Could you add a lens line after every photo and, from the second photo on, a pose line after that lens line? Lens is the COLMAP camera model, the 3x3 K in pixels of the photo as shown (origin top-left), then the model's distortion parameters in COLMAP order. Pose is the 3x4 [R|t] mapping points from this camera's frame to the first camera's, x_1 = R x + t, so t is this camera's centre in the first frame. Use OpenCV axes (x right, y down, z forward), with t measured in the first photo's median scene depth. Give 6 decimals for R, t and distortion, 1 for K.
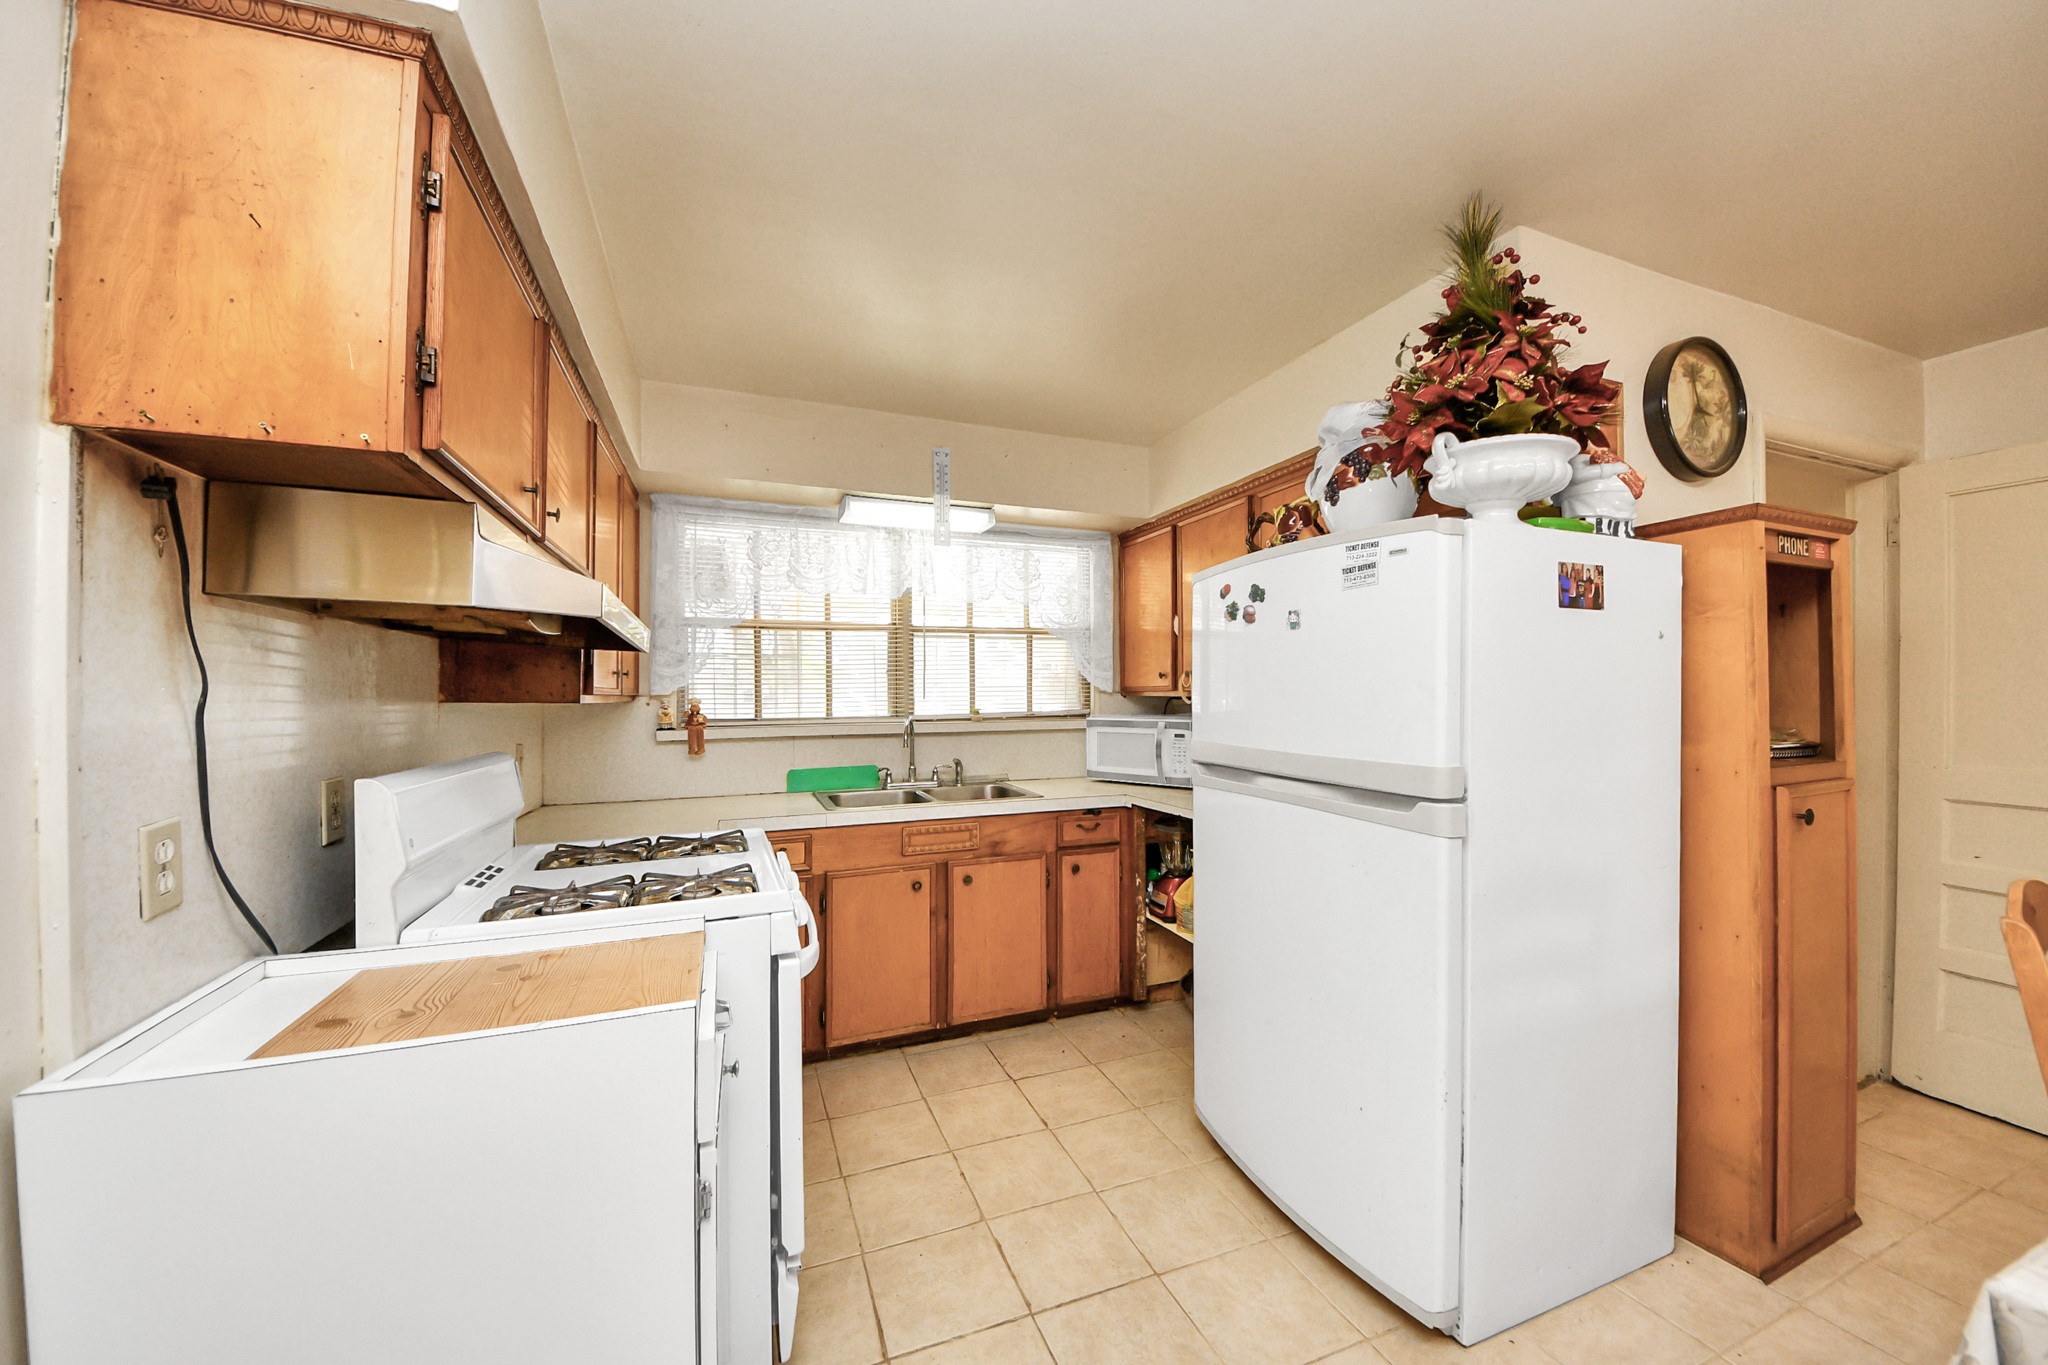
lens RADIAL K [[773.0, 0, 1033.1], [0, 773.0, 701.1], [0, 0, 1]] dist [0.013008, -0.014668]
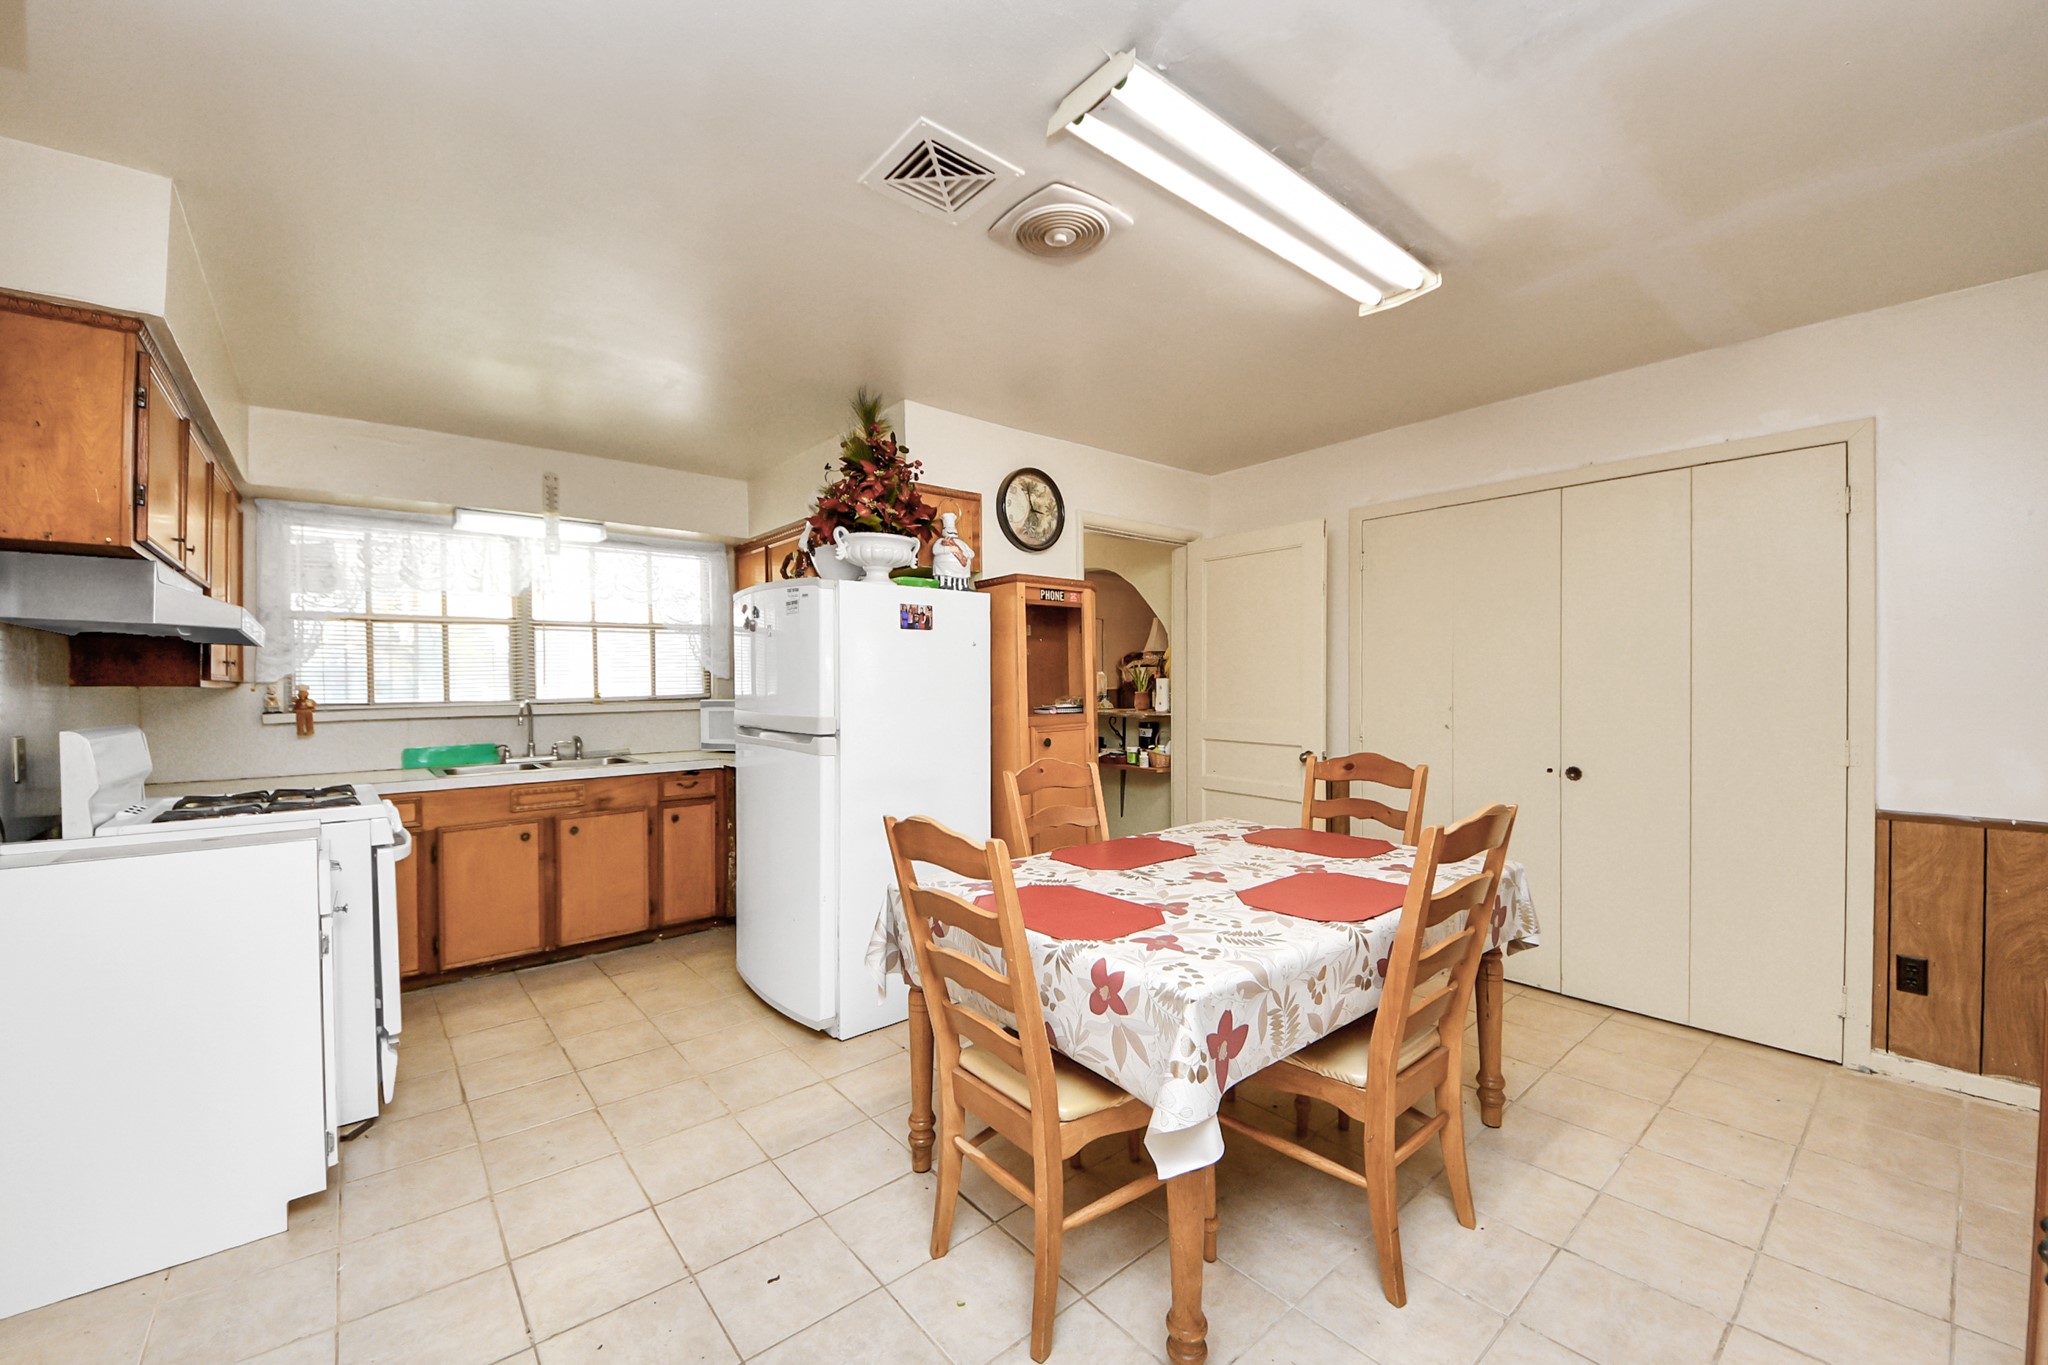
lens RADIAL K [[818.2, 0, 1050.8], [0, 818.2, 693.8], [0, 0, 1]] dist [0.001992, -0.018043]
pose [[0.941847, -0.009112, 0.335920, 0.197800], [0.007426, 0.999953, 0.006303, 0.010965], [-0.335961, -0.003442, 0.941870, -0.487901]]
